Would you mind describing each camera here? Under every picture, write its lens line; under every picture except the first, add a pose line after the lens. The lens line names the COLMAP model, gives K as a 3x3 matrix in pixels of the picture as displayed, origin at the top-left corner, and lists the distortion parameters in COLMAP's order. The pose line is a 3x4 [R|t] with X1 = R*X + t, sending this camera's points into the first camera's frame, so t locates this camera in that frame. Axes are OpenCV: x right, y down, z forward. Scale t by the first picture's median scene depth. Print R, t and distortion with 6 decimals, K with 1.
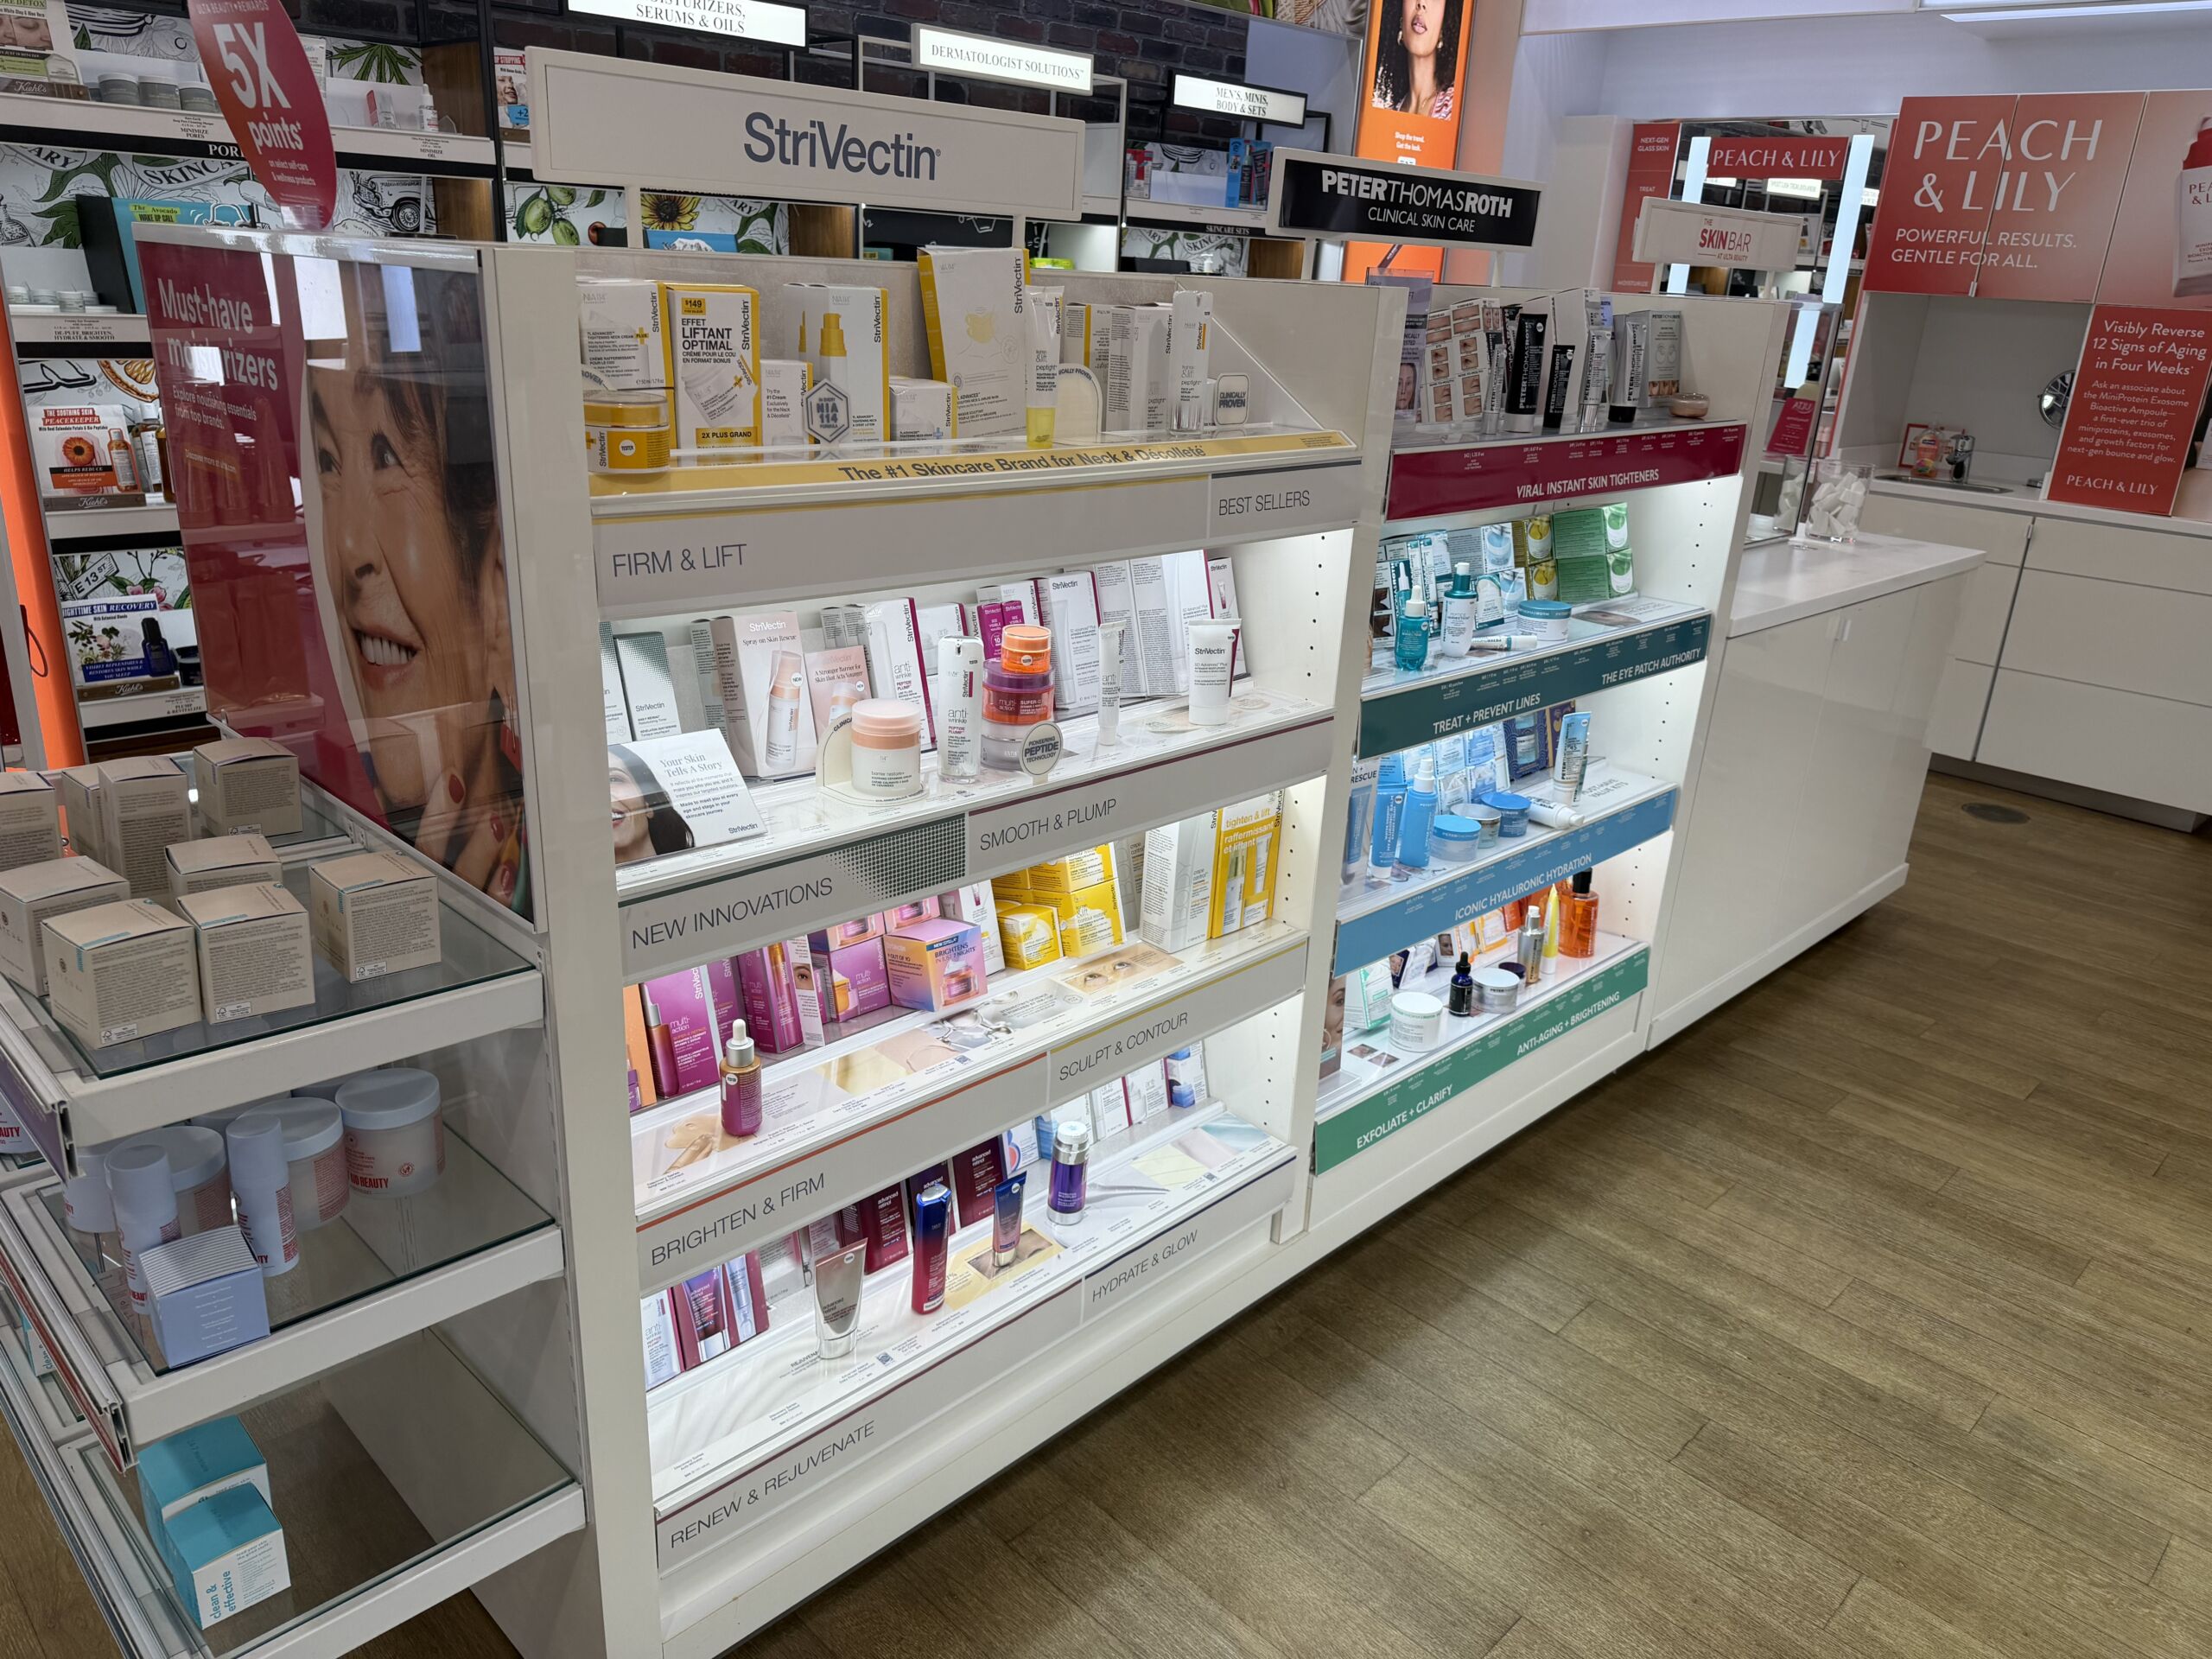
lens RADIAL K [[1557.5, 0, 1106.2], [0, 1557.5, 791.6], [0, 0, 1]] dist [-0.003339, -0.014710]
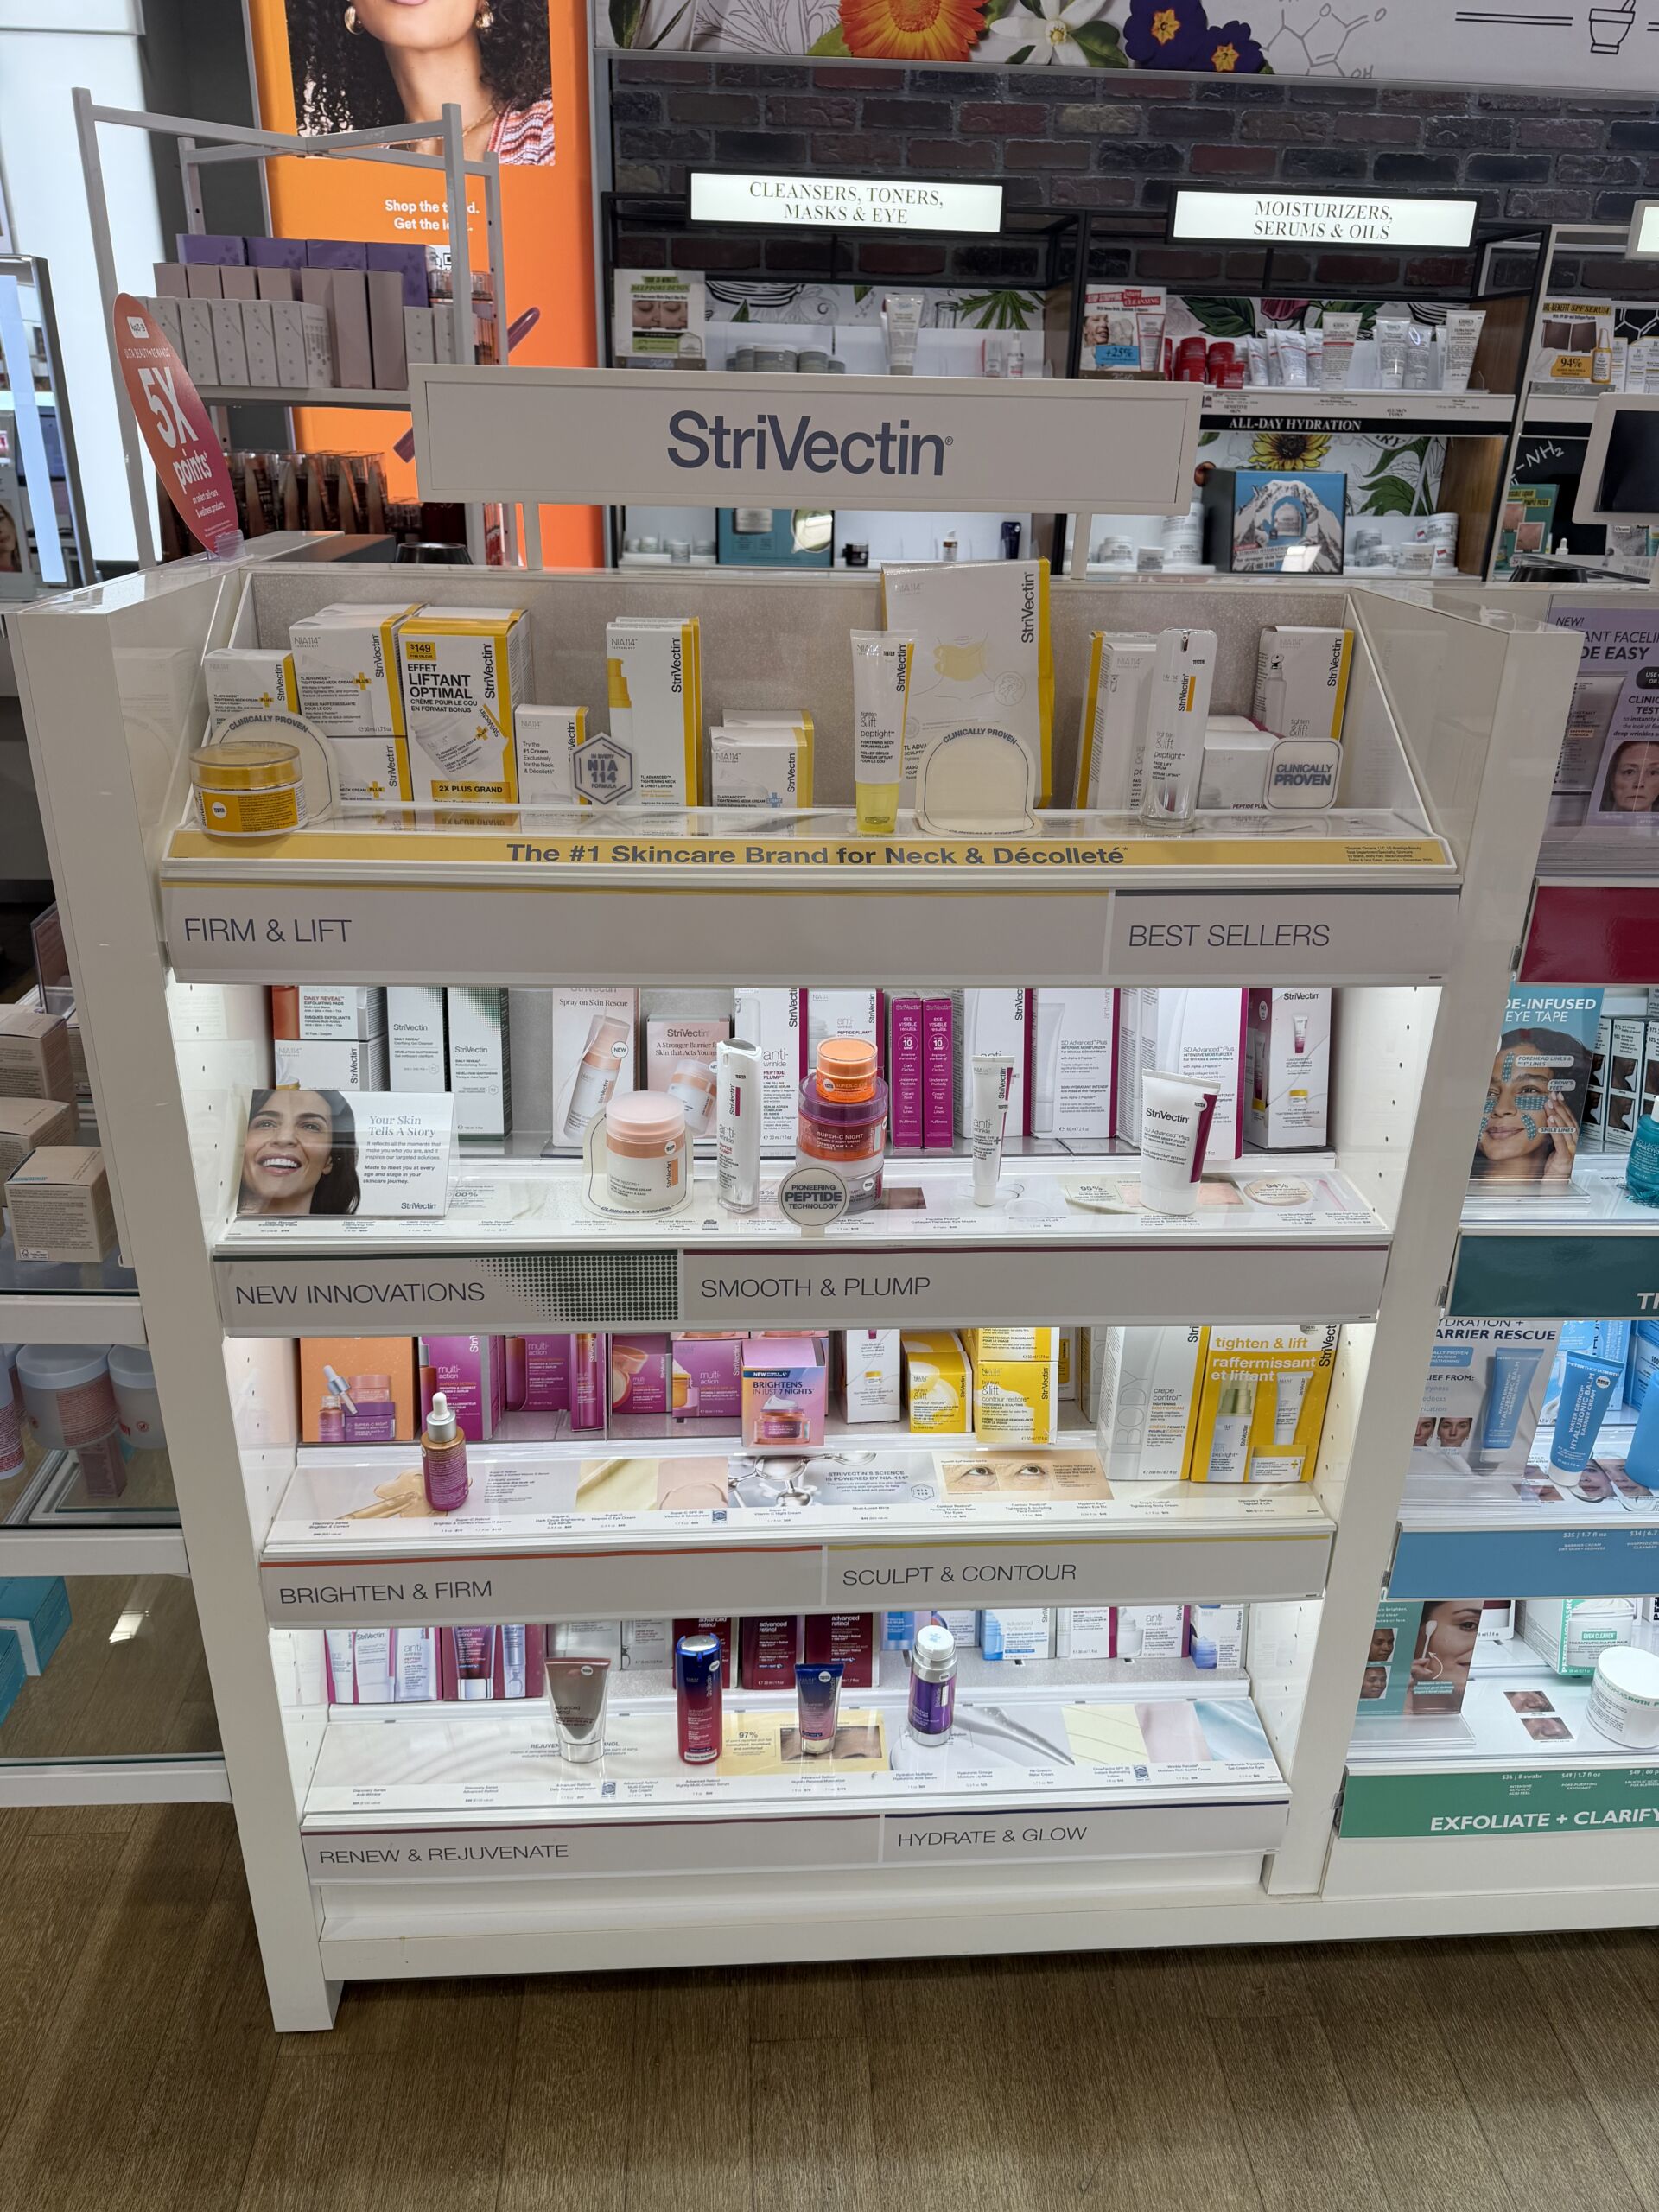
lens RADIAL K [[1548.9, 0, 832.4], [0, 1548.9, 1069.9], [0, 0, 1]] dist [0.083004, -0.158953]
pose [[0.741091, 0.224423, -0.632787, 0.446689], [-0.197580, 0.973646, 0.113914, -0.179456], [0.641675, 0.040606, 0.765901, 0.366949]]
